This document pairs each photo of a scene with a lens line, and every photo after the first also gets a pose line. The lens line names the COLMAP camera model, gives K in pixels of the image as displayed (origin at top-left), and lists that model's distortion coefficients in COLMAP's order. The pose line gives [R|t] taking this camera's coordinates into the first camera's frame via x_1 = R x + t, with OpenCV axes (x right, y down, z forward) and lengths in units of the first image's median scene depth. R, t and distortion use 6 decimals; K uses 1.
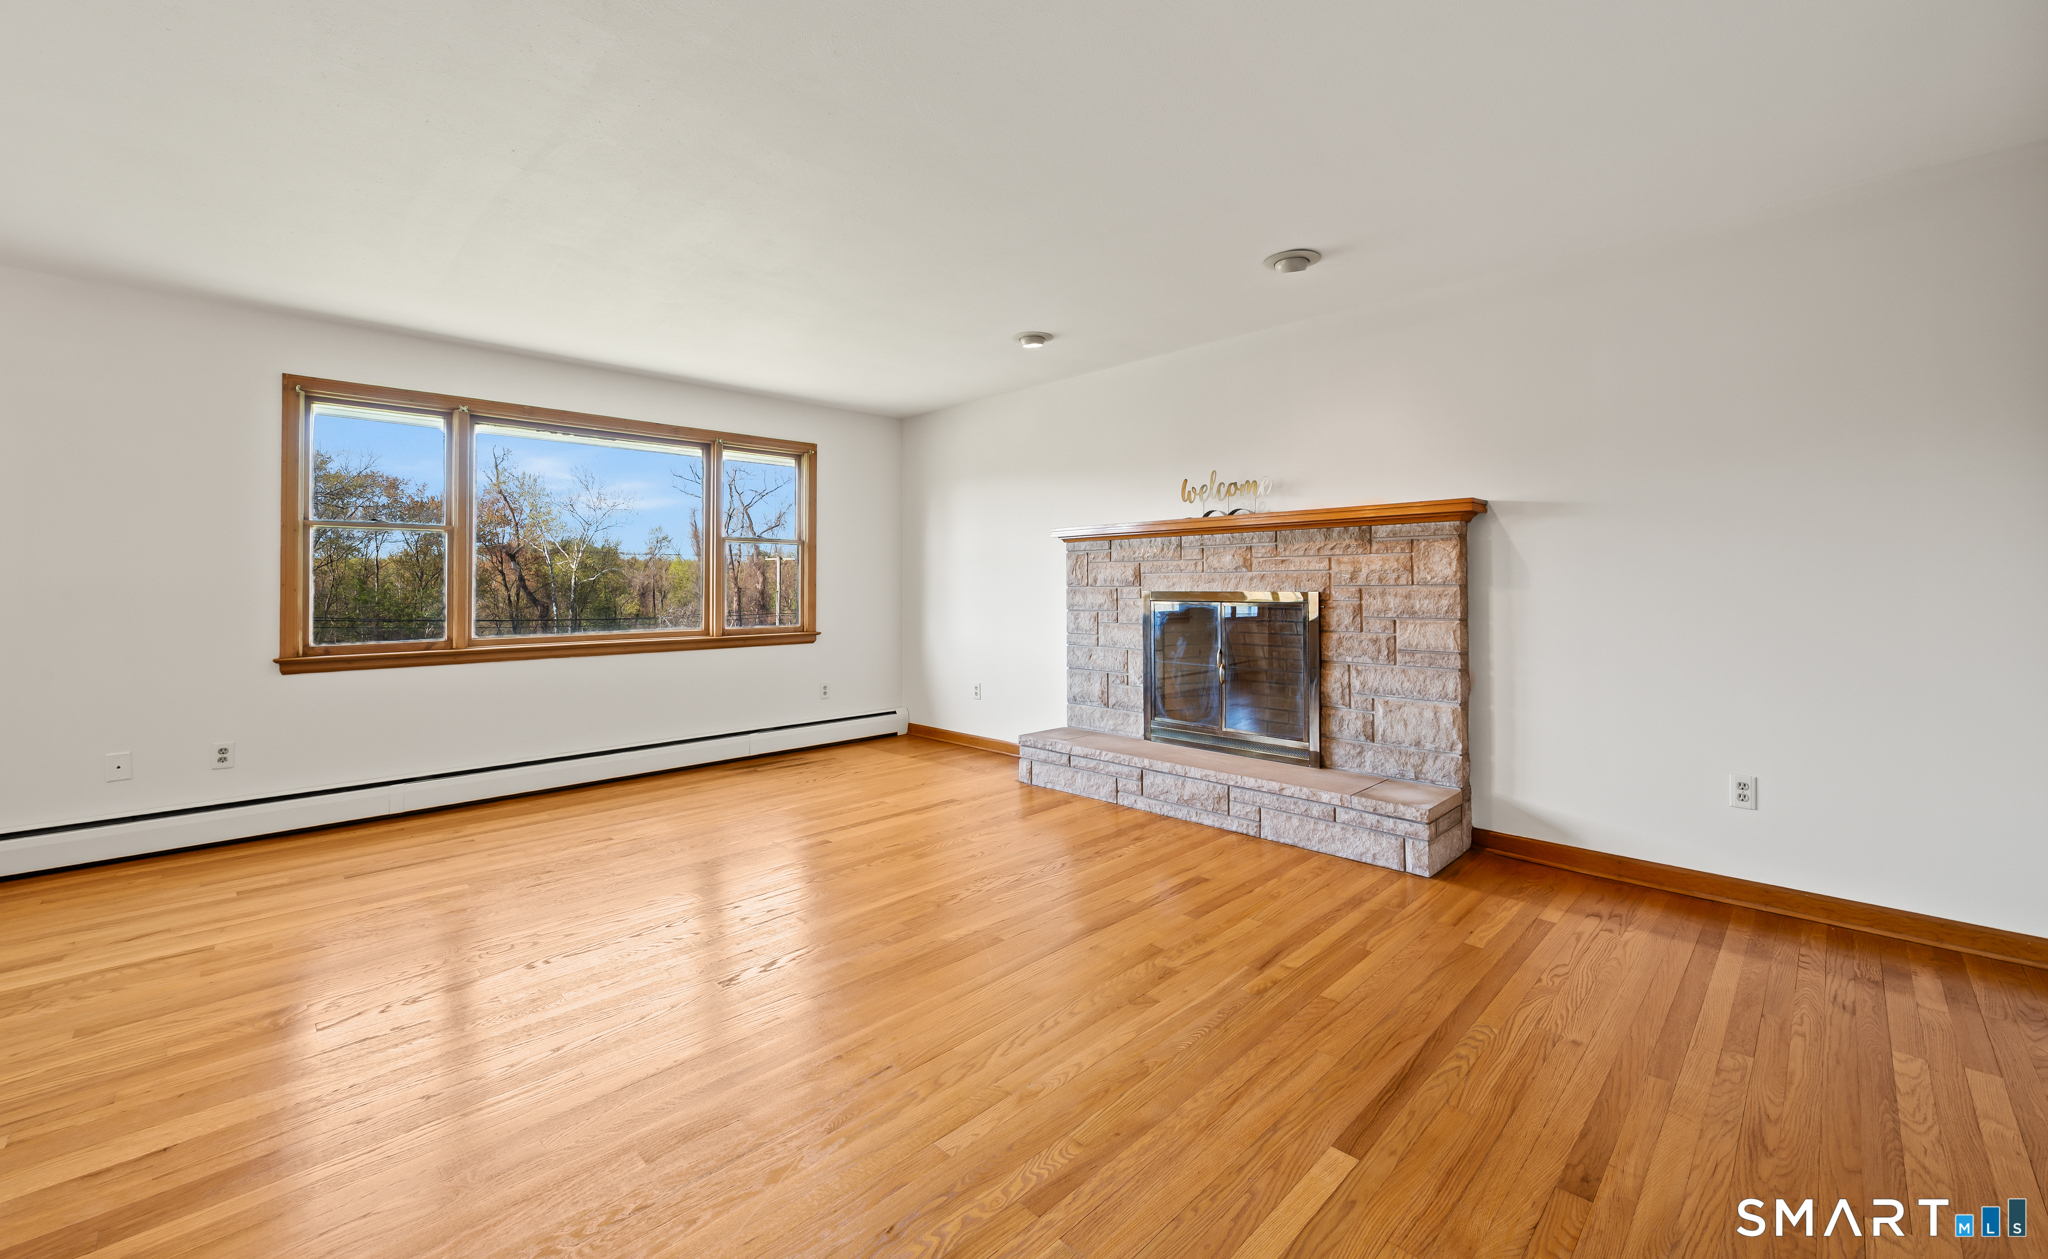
lens RADIAL K [[847.7, 0, 987.4], [0, 847.7, 575.8], [0, 0, 1]] dist [0.016683, 0.000174]
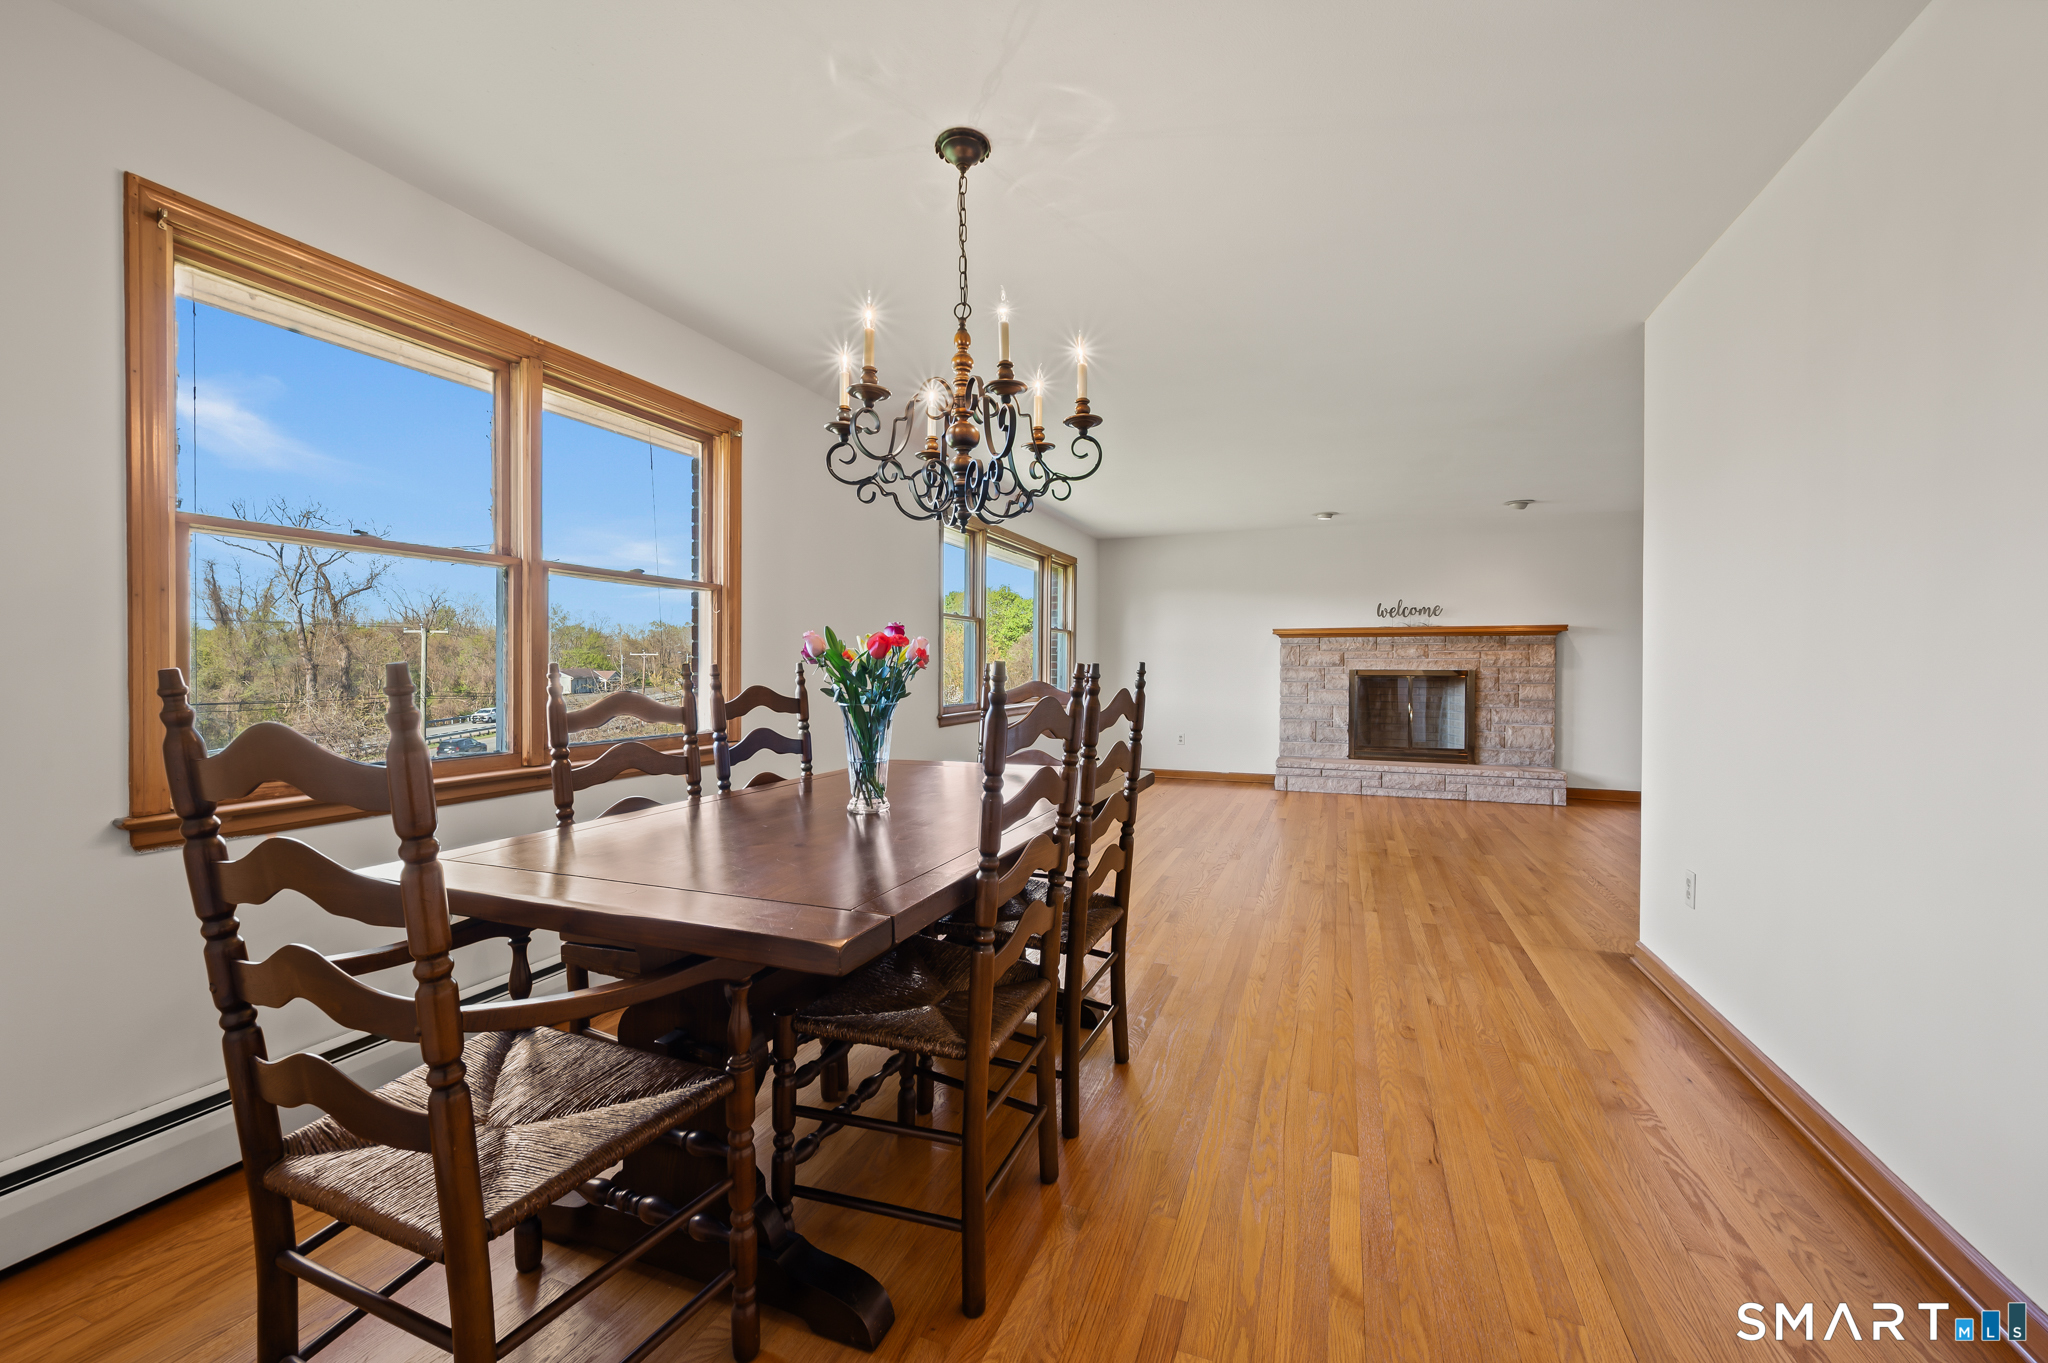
lens RADIAL K [[821.5, 0, 1038.3], [0, 821.5, 671.3], [0, 0, 1]] dist [-0.001630, 0.000846]
pose [[0.915006, 0.002838, 0.403431, -1.211664], [-0.010442, 0.999807, 0.016650, 0.001574], [-0.403306, -0.019448, 0.914859, -0.261680]]
